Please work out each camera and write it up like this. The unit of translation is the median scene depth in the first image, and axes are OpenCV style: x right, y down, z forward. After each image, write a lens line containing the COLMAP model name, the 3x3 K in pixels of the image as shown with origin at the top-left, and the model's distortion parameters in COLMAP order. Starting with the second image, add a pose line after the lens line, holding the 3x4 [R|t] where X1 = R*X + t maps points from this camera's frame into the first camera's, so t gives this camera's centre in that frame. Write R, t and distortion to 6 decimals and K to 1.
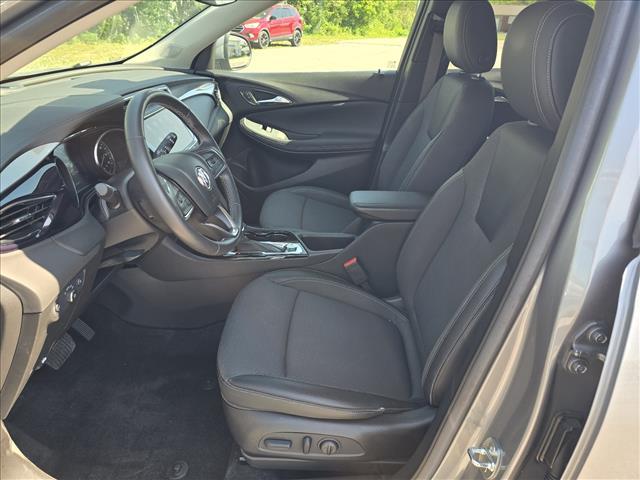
lens RADIAL K [[433.0, 0, 322.1], [0, 433.0, 234.8], [0, 0, 1]] dist [0.062861, -0.060763]
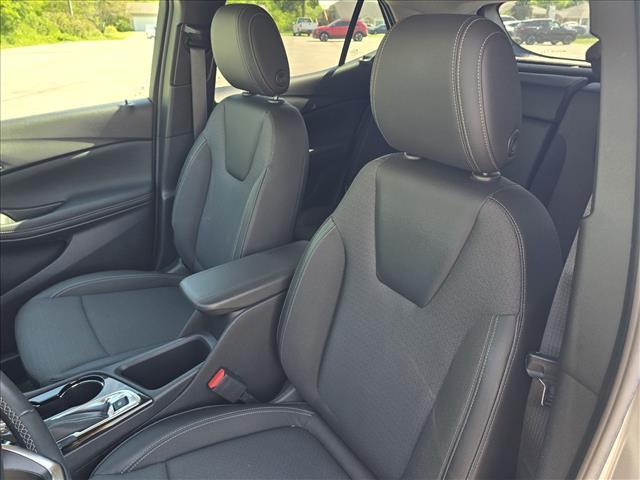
lens RADIAL K [[433.0, 0, 322.1], [0, 433.0, 234.8], [0, 0, 1]] dist [0.062861, -0.060763]
pose [[0.781206, -0.310840, 0.541383, -0.082532], [0.308956, 0.946078, 0.097381, -0.126708], [-0.542461, 0.091189, 0.835117, 0.207622]]
